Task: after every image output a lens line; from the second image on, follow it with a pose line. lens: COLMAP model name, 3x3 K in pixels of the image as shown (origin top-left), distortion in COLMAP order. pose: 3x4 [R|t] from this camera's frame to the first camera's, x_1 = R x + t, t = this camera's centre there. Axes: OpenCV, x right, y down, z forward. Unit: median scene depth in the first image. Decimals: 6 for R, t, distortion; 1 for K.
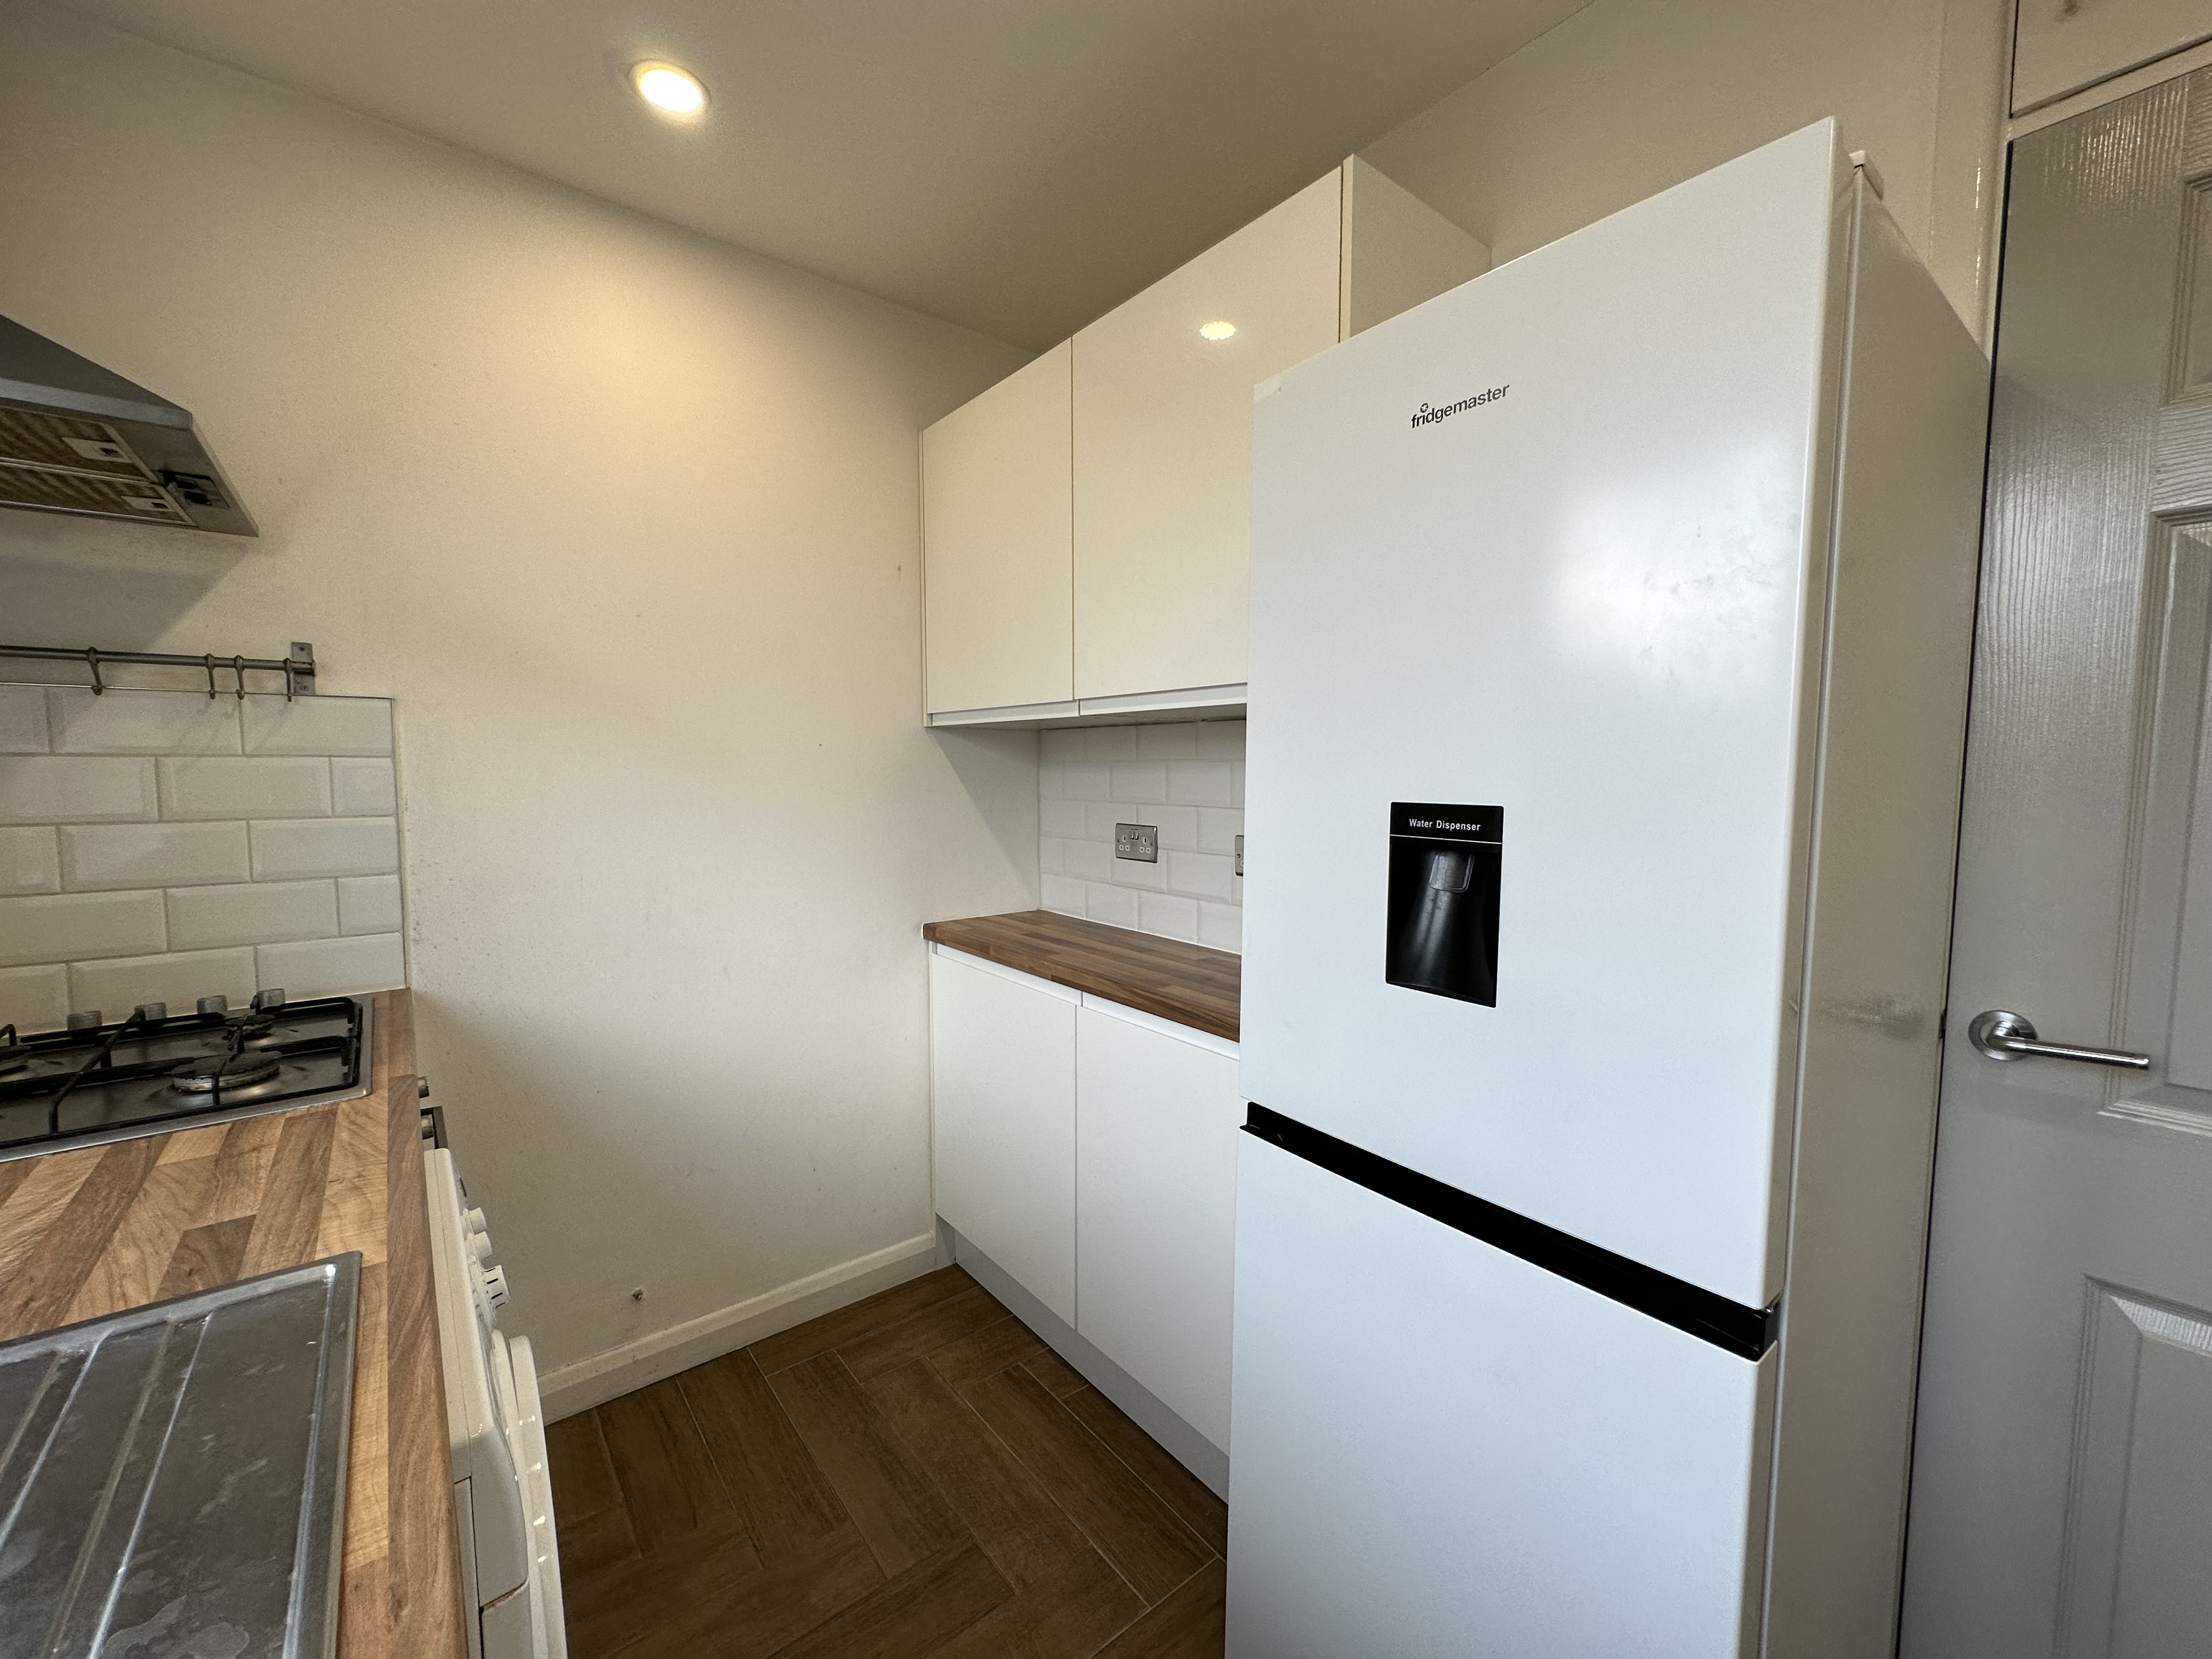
lens RADIAL K [[879.2, 0, 1104.8], [0, 879.2, 830.7], [0, 0, 1]] dist [-0.001518, 0.000249]
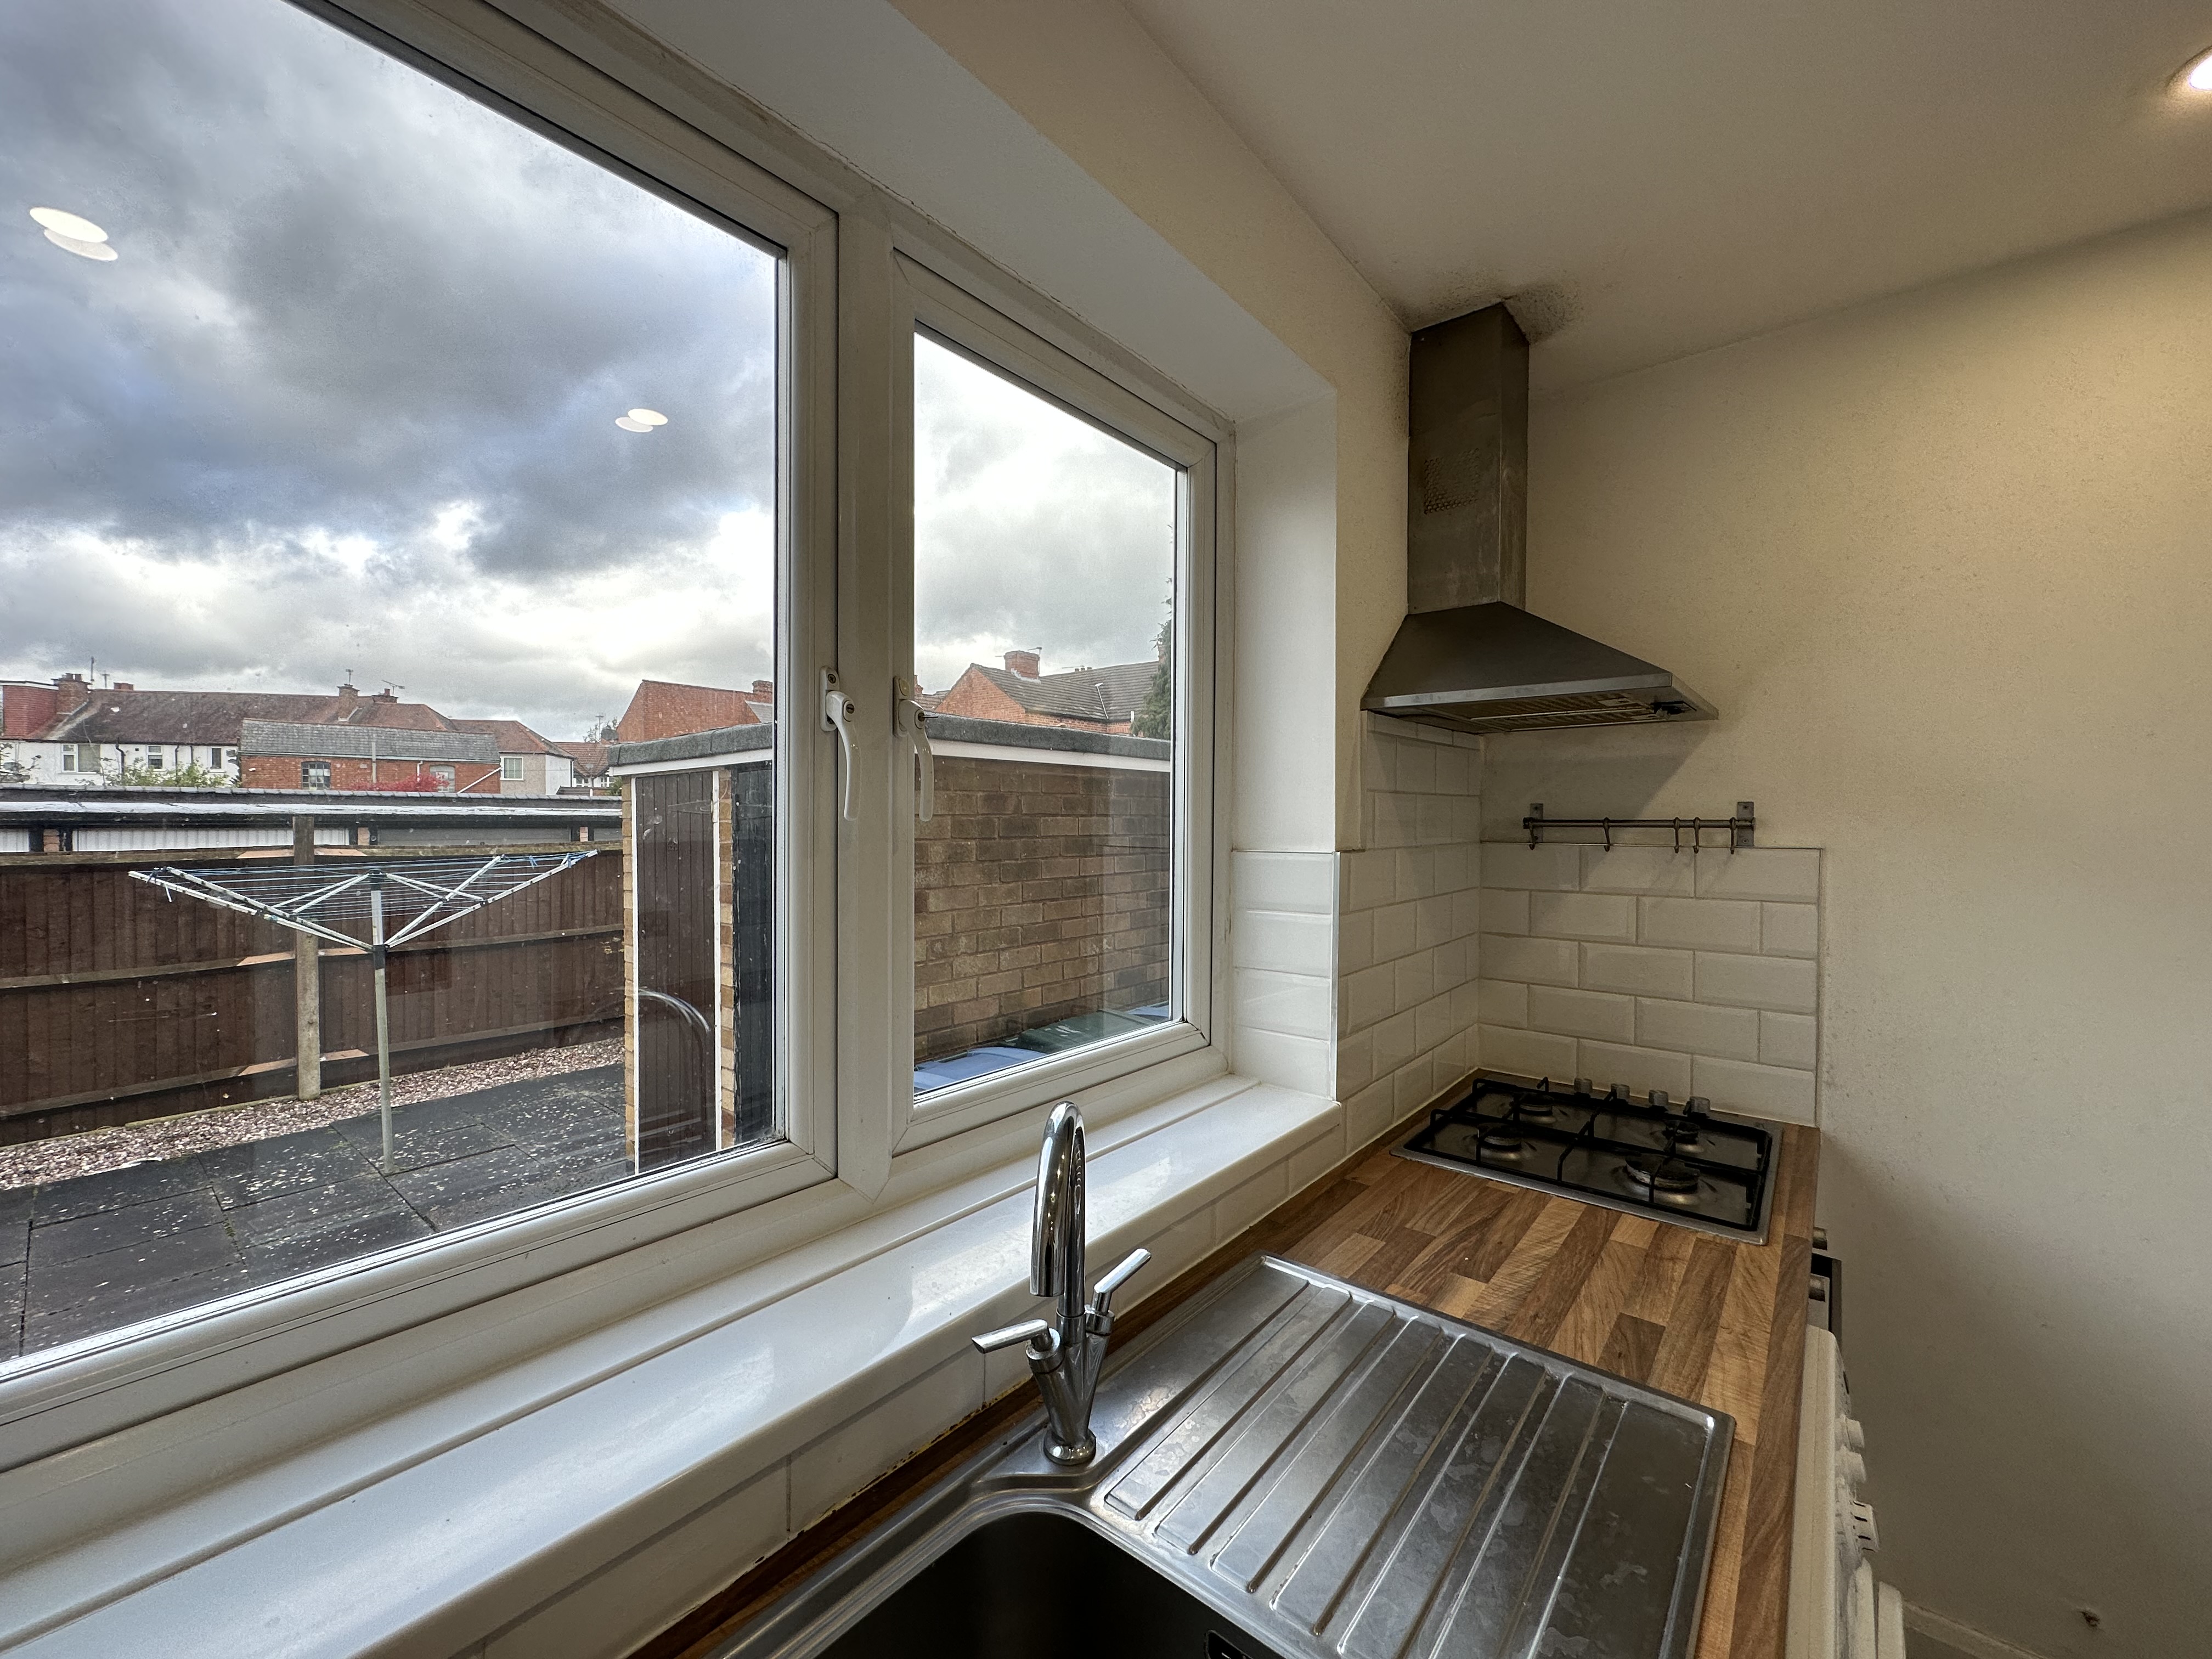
lens RADIAL K [[879.2, 0, 1101.6], [0, 879.2, 832.7], [0, 0, 1]] dist [-0.001518, 0.000249]
pose [[0.189561, 0.012442, -0.981790, 0.086396], [-0.071728, 0.997424, -0.001209, -0.171369], [0.979245, 0.070651, 0.189965, -0.064803]]
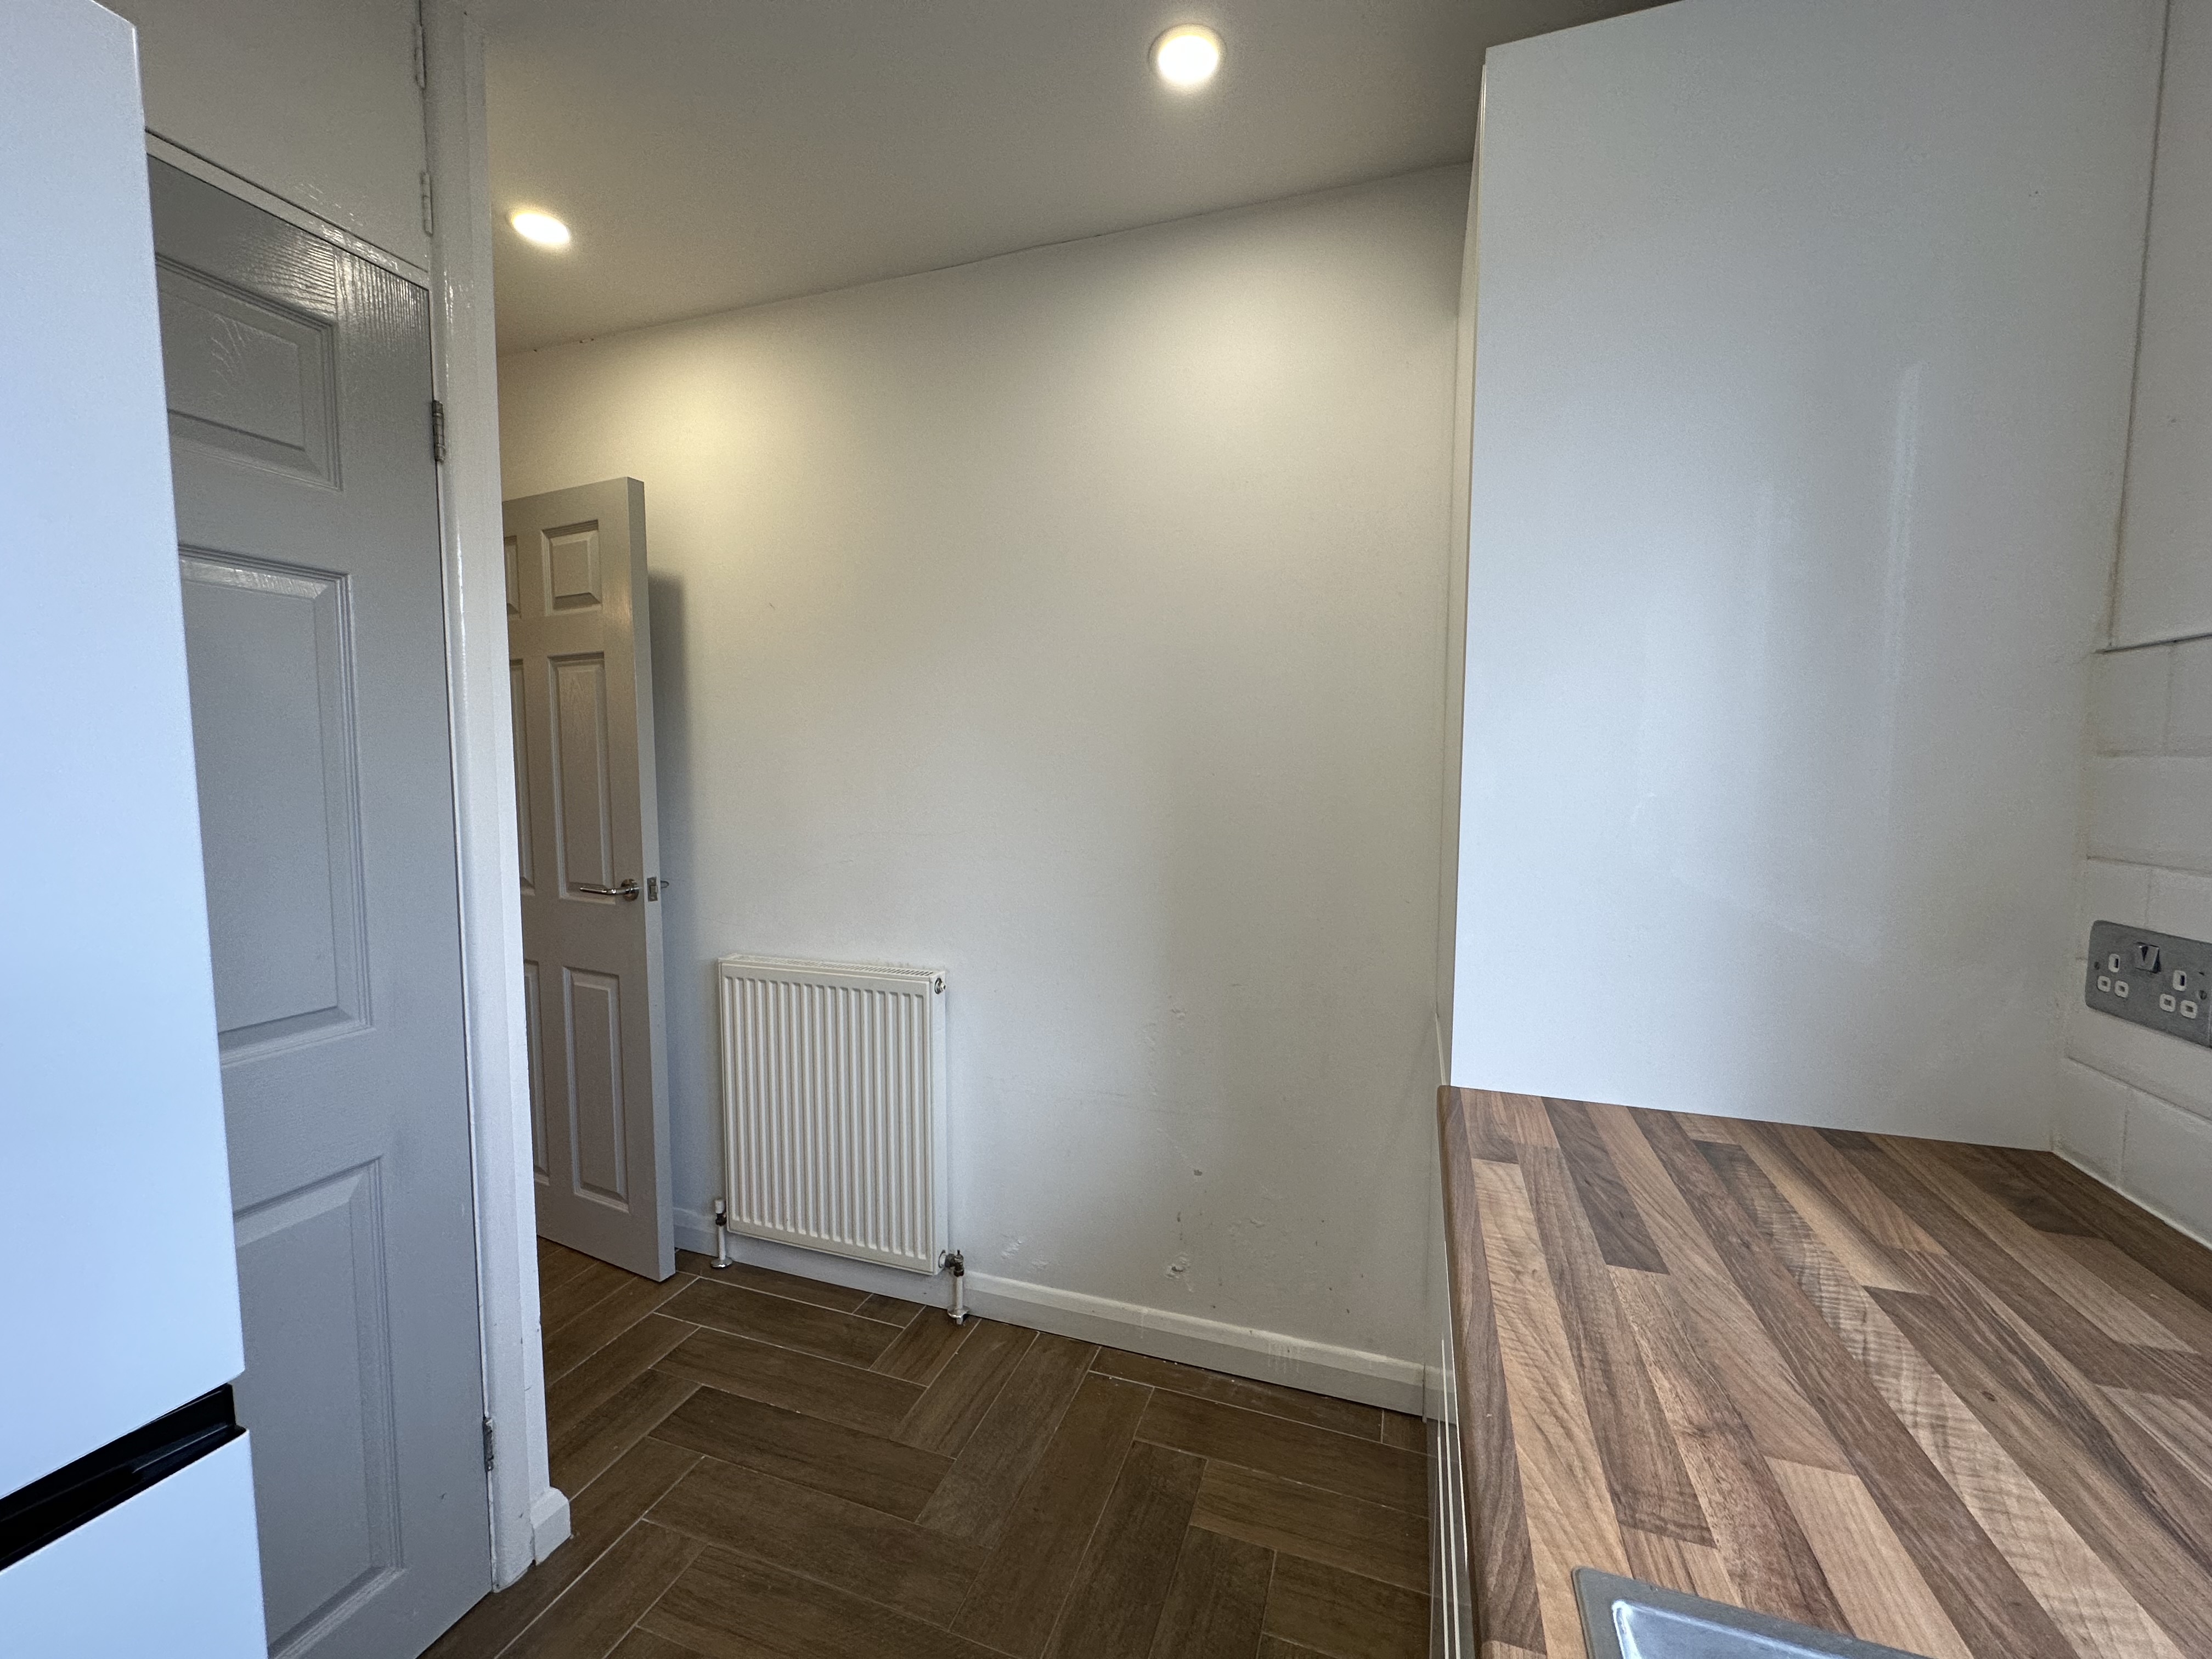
lens RADIAL K [[879.2, 0, 1107.2], [0, 879.2, 831.7], [0, 0, 1]] dist [-0.001518, 0.000249]
pose [[-0.529426, -0.070886, 0.845389, -1.170038], [0.052022, 0.991915, 0.115752, -0.109343], [-0.846760, 0.105261, -0.521458, 1.523876]]
